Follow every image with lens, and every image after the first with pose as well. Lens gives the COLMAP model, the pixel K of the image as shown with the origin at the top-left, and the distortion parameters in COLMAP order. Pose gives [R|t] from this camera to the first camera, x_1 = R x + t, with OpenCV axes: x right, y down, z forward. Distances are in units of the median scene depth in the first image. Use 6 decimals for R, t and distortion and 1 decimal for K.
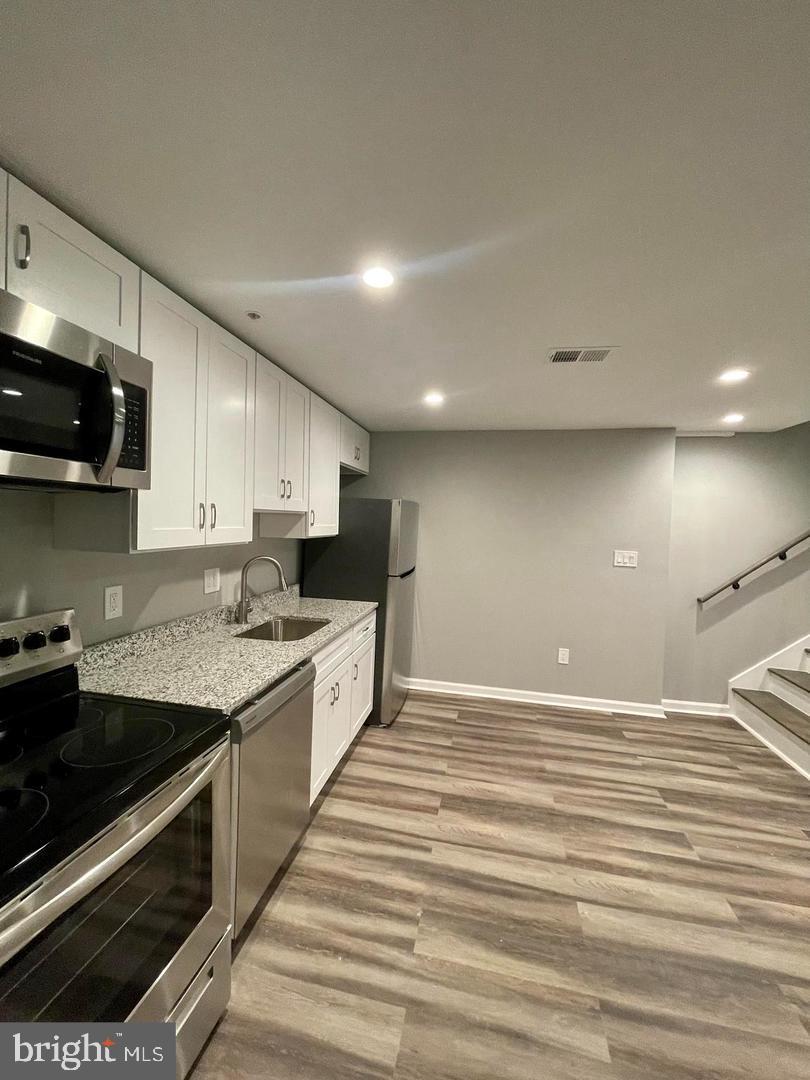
lens RADIAL K [[434.4, 0, 405.8], [0, 434.4, 538.3], [0, 0, 1]] dist [-0.006748, 0.001488]
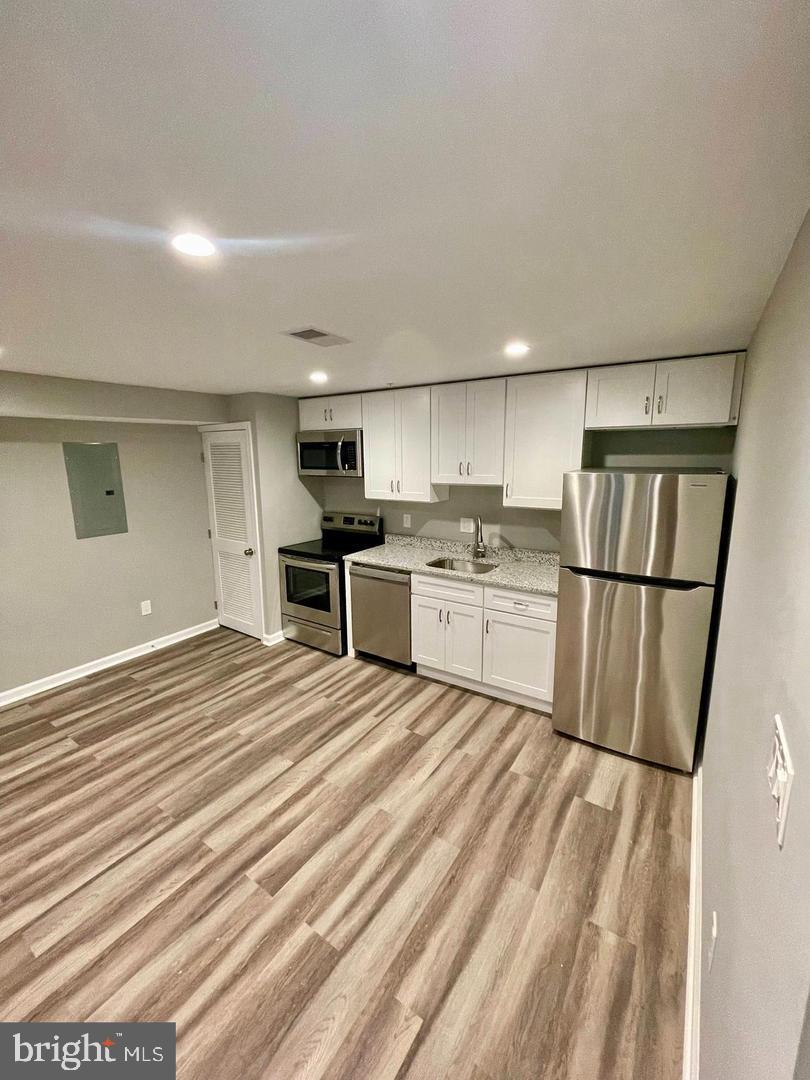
lens RADIAL K [[434.4, 0, 410.2], [0, 434.4, 534.3], [0, 0, 1]] dist [-0.006748, 0.001488]
pose [[-0.369977, 0.143258, -0.917929, 1.105040], [-0.038025, 0.984877, 0.169033, -0.134258], [0.928262, 0.097442, -0.358935, 1.352835]]
